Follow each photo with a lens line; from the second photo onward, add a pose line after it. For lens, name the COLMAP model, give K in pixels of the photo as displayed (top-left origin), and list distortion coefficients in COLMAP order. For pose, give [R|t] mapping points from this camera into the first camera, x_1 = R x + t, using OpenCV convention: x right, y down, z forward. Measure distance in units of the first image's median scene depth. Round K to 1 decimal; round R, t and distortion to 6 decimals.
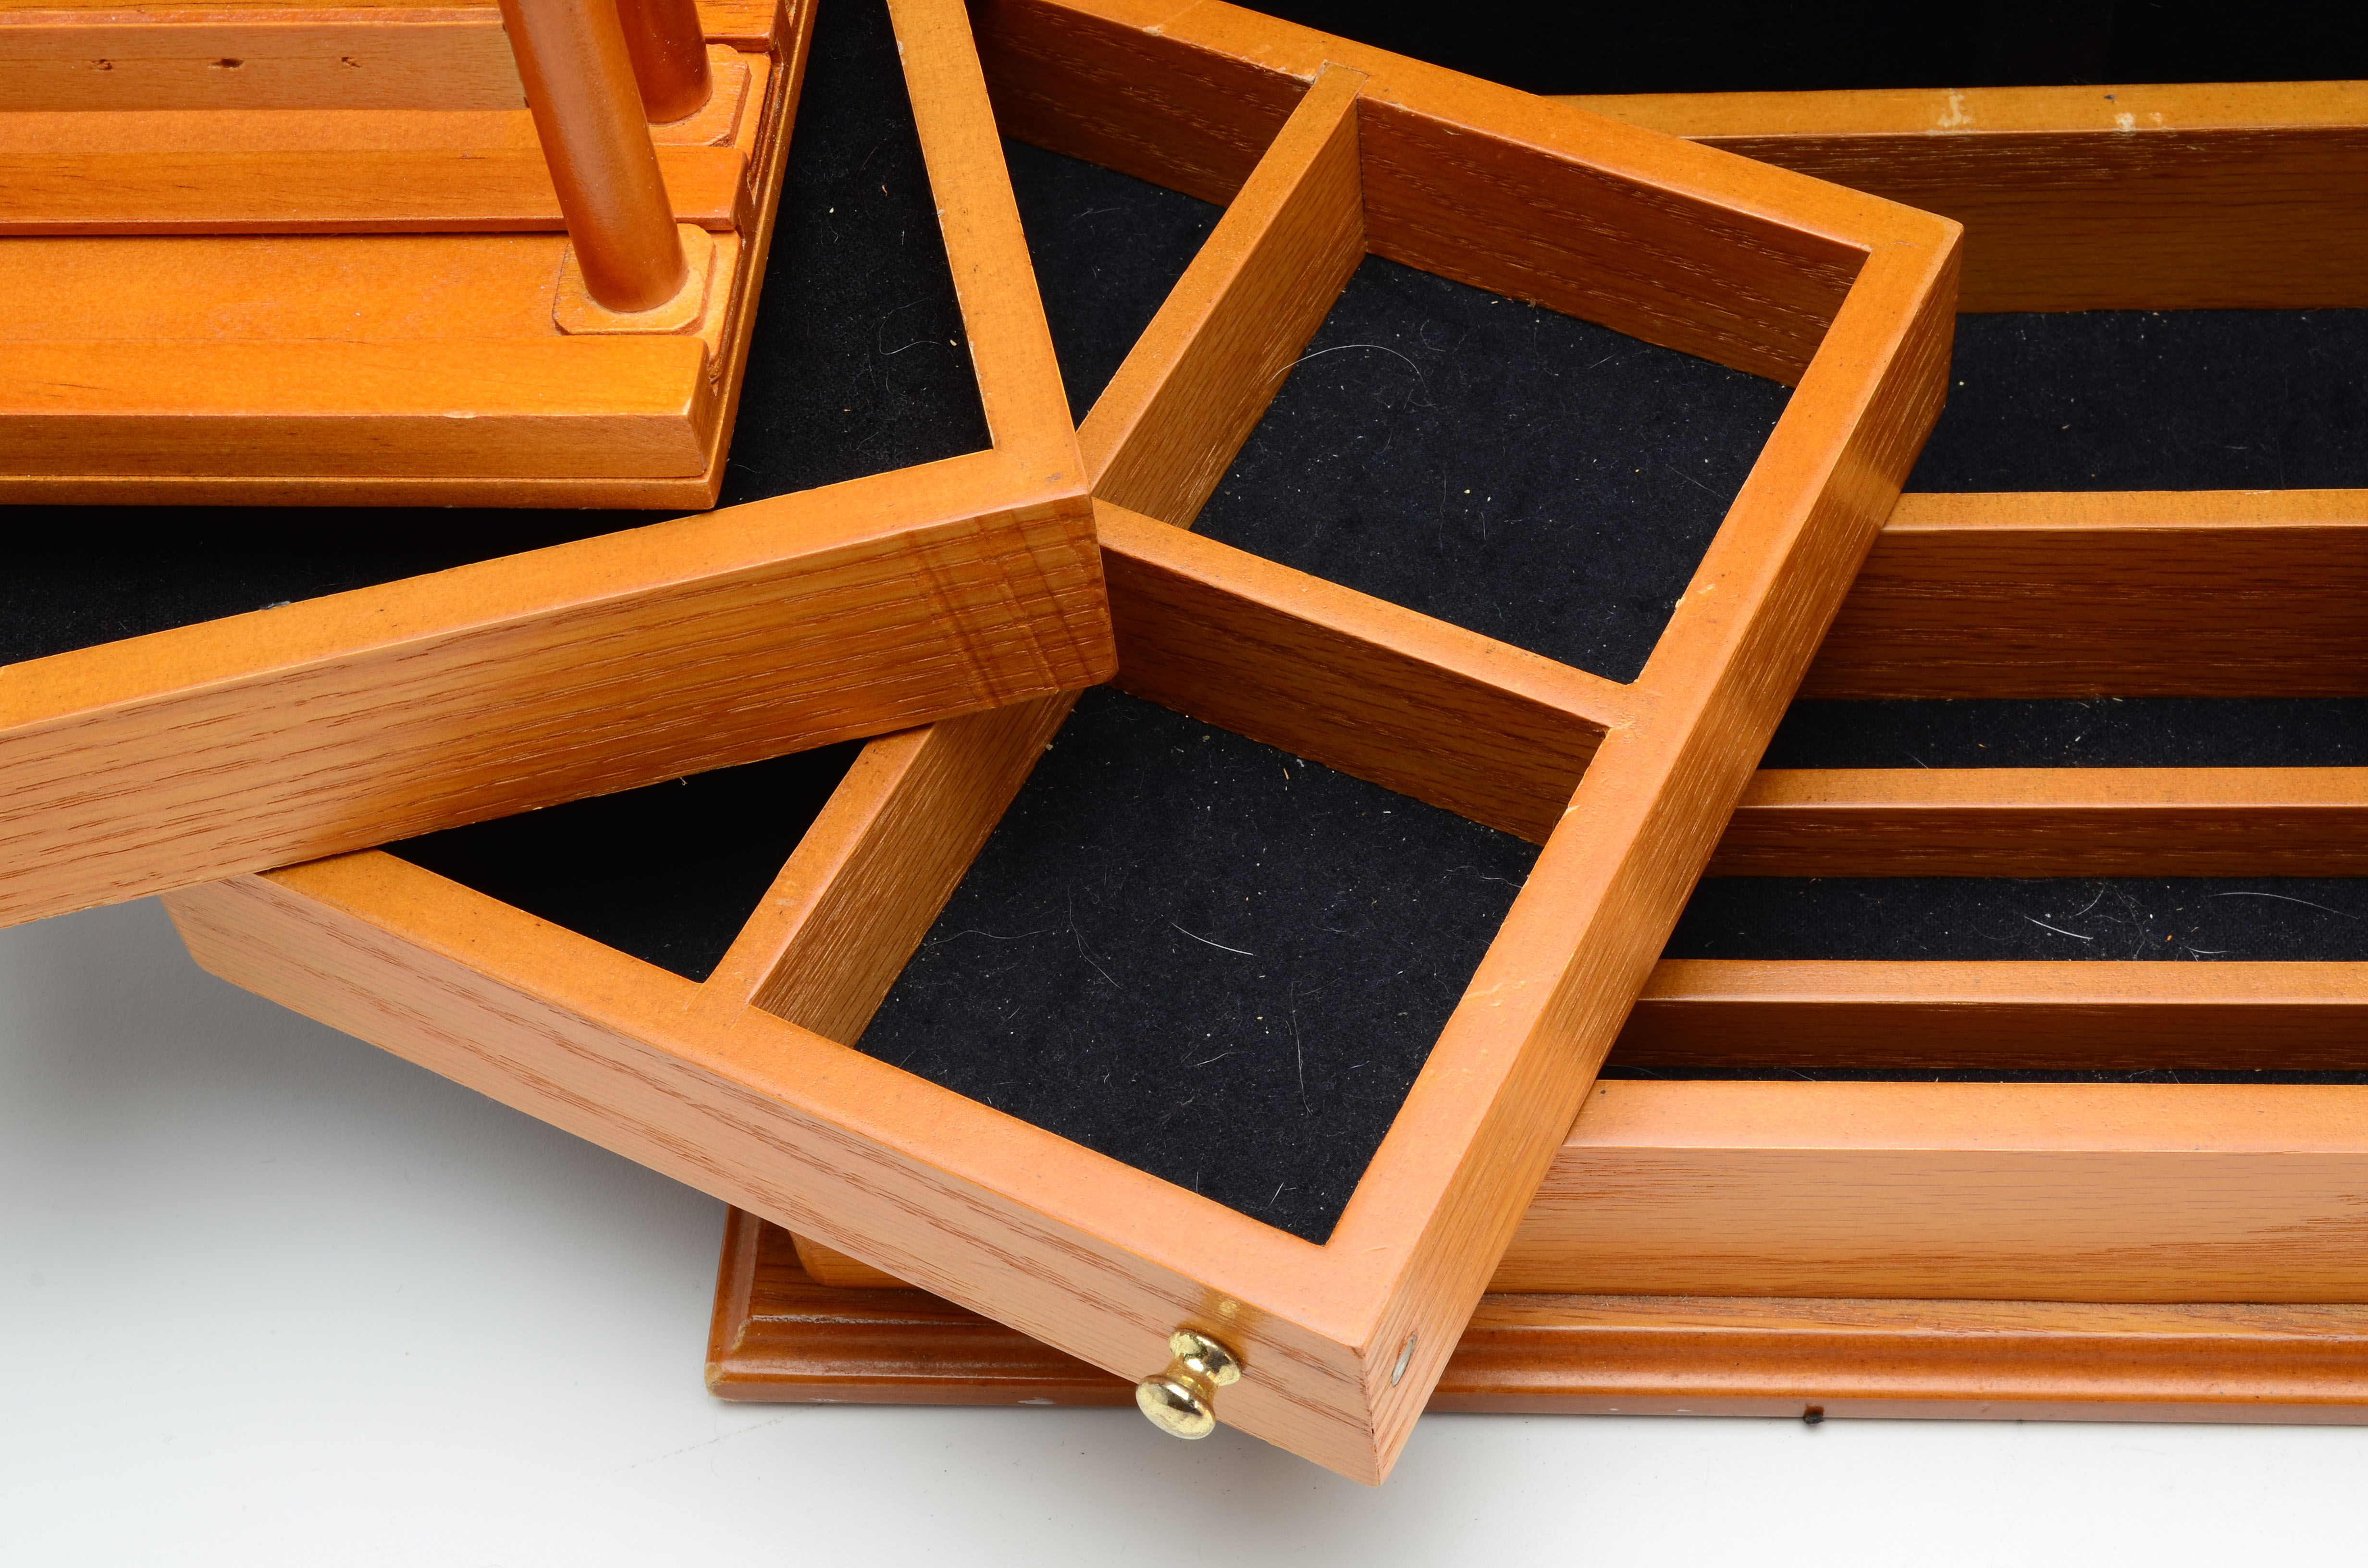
lens RADIAL K [[3875.8, 0, 1184.6], [0, 3875.8, 788.4], [0, 0, 1]] dist [-0.009588, 0.000000]
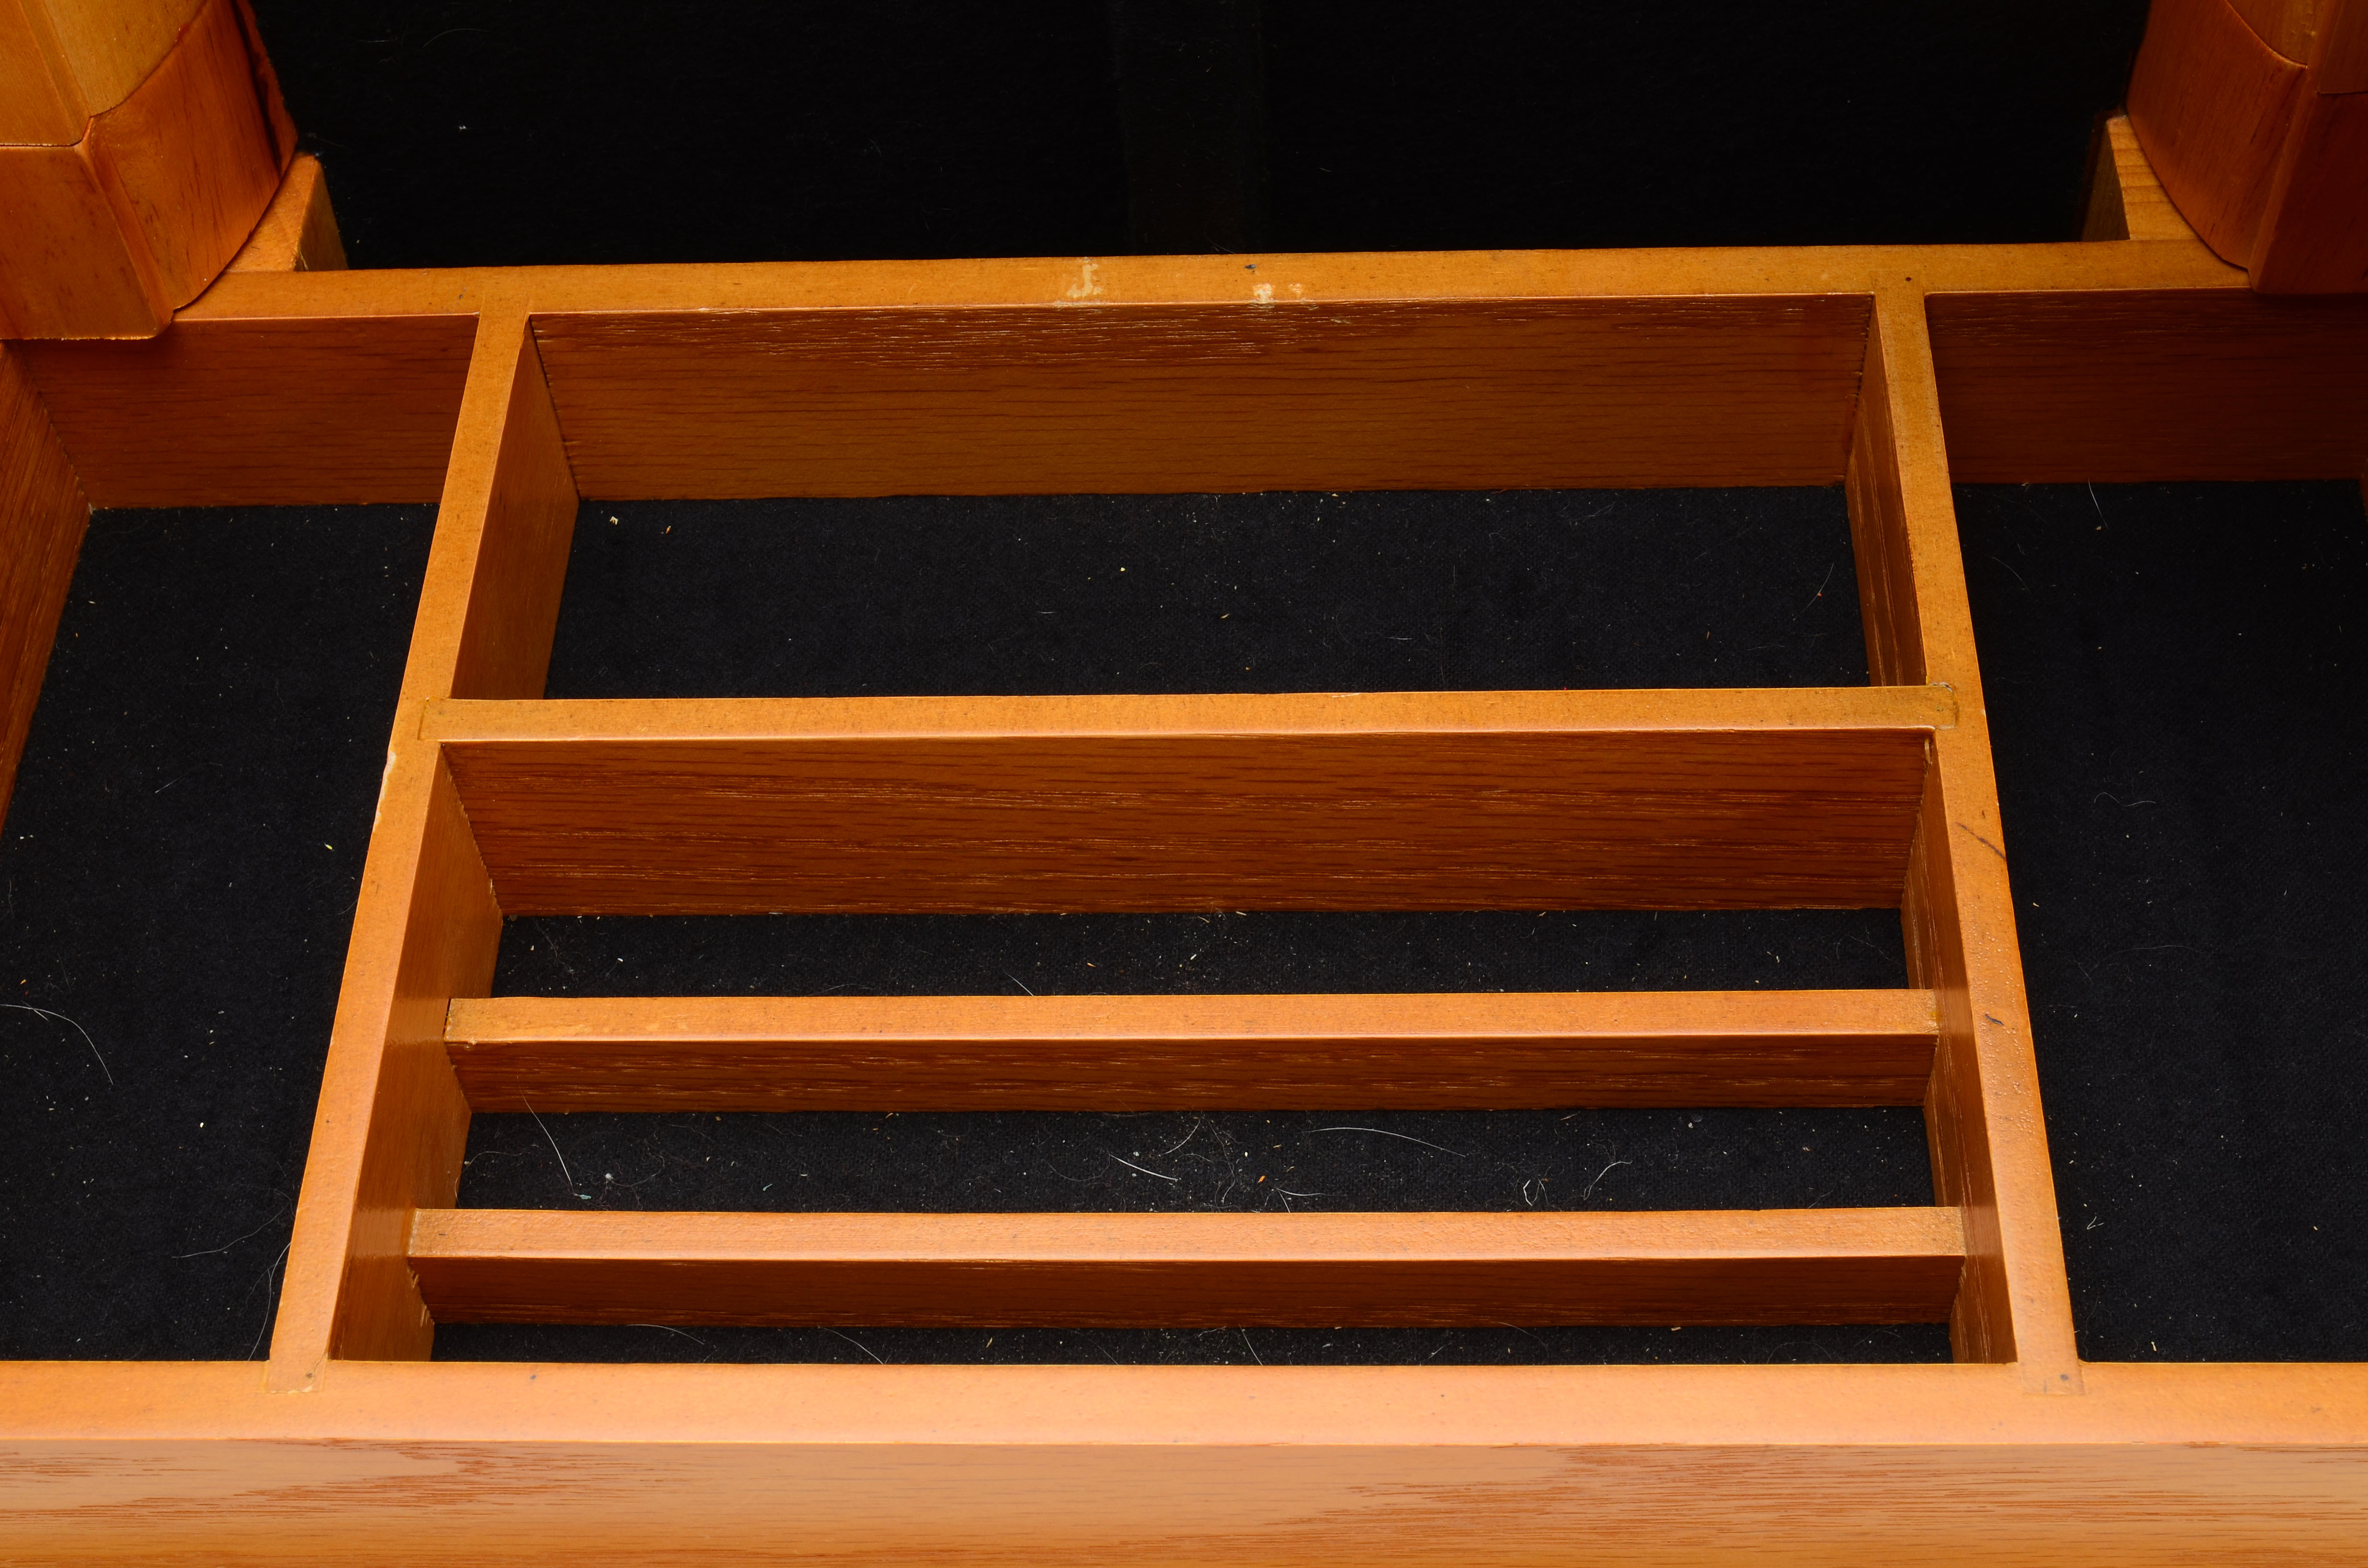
lens RADIAL K [[3619.5, 0, 1183.2], [0, 3619.5, 779.4], [0, 0, 1]] dist [-0.029681, 0.000000]
pose [[0.998996, -0.002687, 0.044718, 0.193876], [0.004154, 0.999455, -0.032746, -0.027518], [-0.044606, 0.032899, 0.998463, 0.138683]]
